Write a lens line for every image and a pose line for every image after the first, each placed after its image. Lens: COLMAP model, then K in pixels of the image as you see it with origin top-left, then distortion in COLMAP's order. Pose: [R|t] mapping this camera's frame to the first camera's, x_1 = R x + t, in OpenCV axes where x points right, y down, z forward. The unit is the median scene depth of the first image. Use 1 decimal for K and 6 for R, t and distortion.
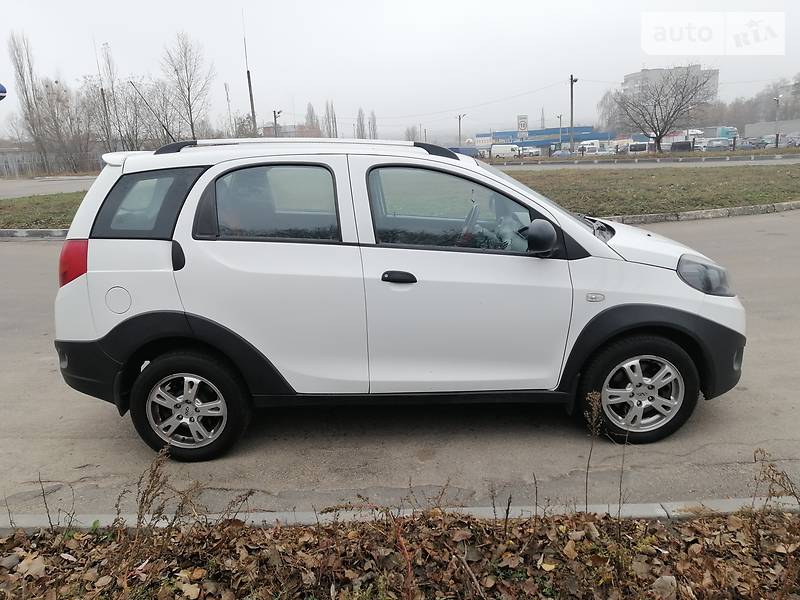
lens RADIAL K [[605.0, 0, 401.7], [0, 605.0, 301.2], [0, 0, 1]] dist [-0.002895, 0.031162]
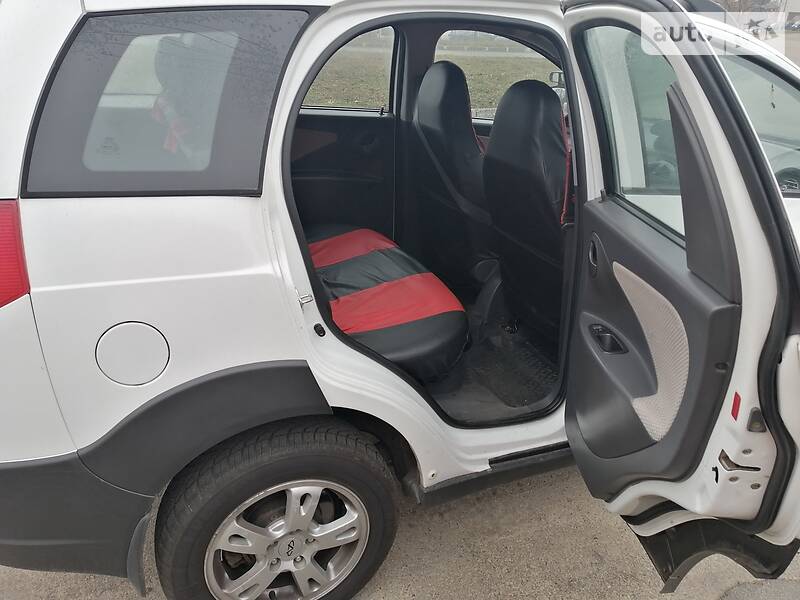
lens RADIAL K [[605.0, 0, 401.7], [0, 605.0, 301.2], [0, 0, 1]] dist [-0.002895, 0.031162]
pose [[0.927225, -0.104240, 0.359705, -0.432863], [0.041109, 0.983008, 0.178901, -0.096392], [-0.372242, -0.151095, 0.915755, 0.564444]]
